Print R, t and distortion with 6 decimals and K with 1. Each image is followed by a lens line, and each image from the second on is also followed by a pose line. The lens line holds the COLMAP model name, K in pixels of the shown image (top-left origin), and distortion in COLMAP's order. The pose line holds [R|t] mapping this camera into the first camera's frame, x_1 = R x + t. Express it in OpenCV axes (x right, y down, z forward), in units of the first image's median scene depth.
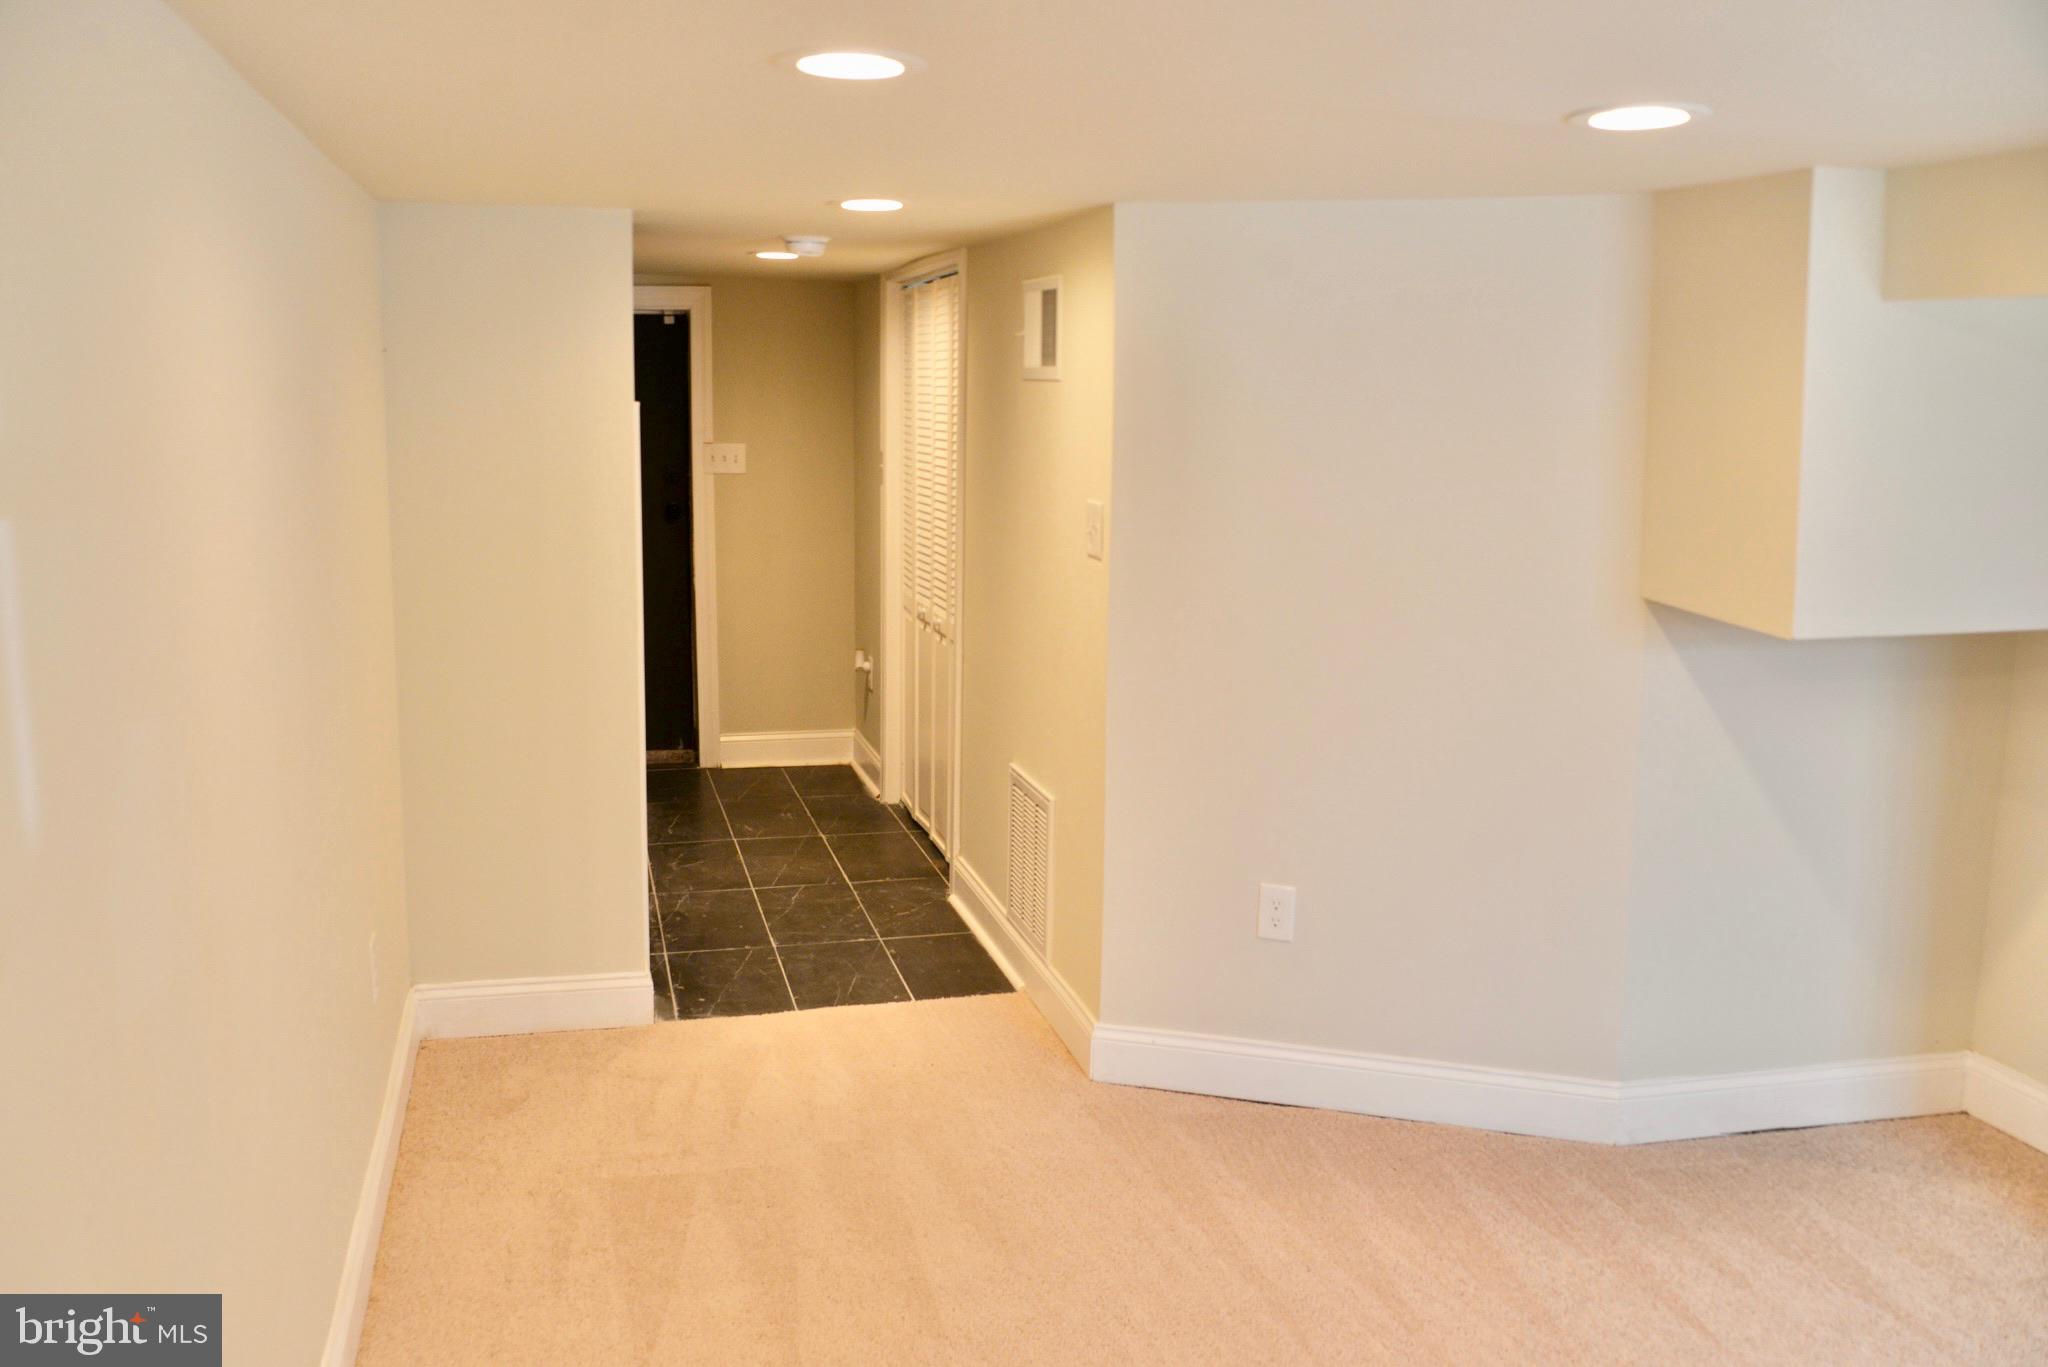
lens RADIAL K [[1882.3, 0, 1010.9], [0, 1882.3, 670.4], [0, 0, 1]] dist [-0.002922, 0.000000]
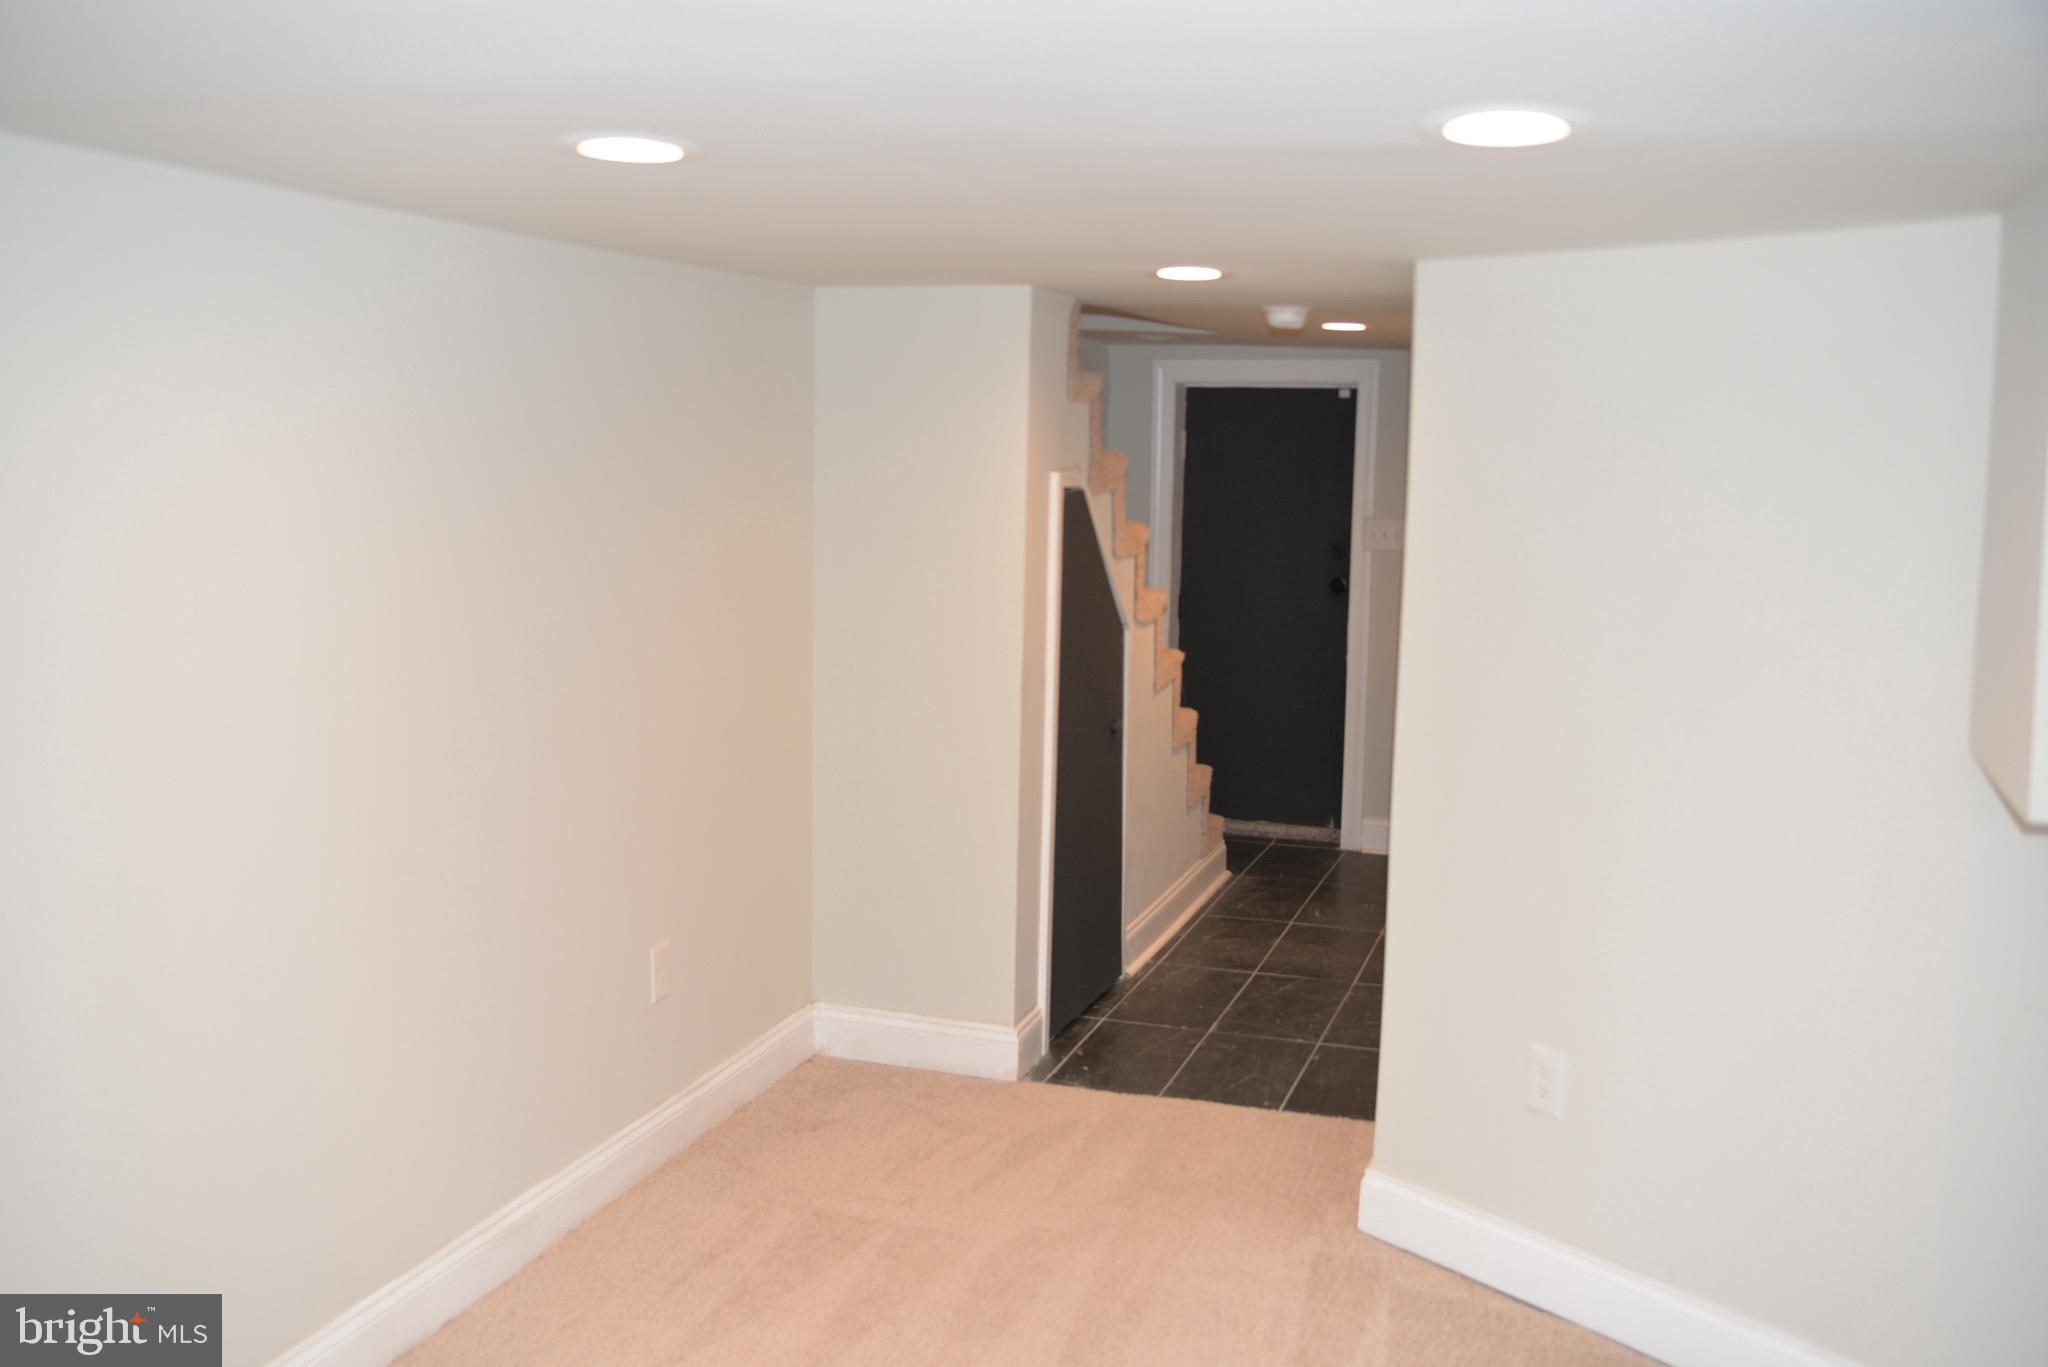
lens RADIAL K [[1882.3, 0, 1013.5], [0, 1882.3, 693.3], [0, 0, 1]] dist [-0.002922, 0.000000]
pose [[0.834681, 0.074939, -0.545611, 0.358000], [-0.089247, 0.996010, 0.000271, -0.022656], [0.543454, 0.048468, 0.838038, 0.134499]]
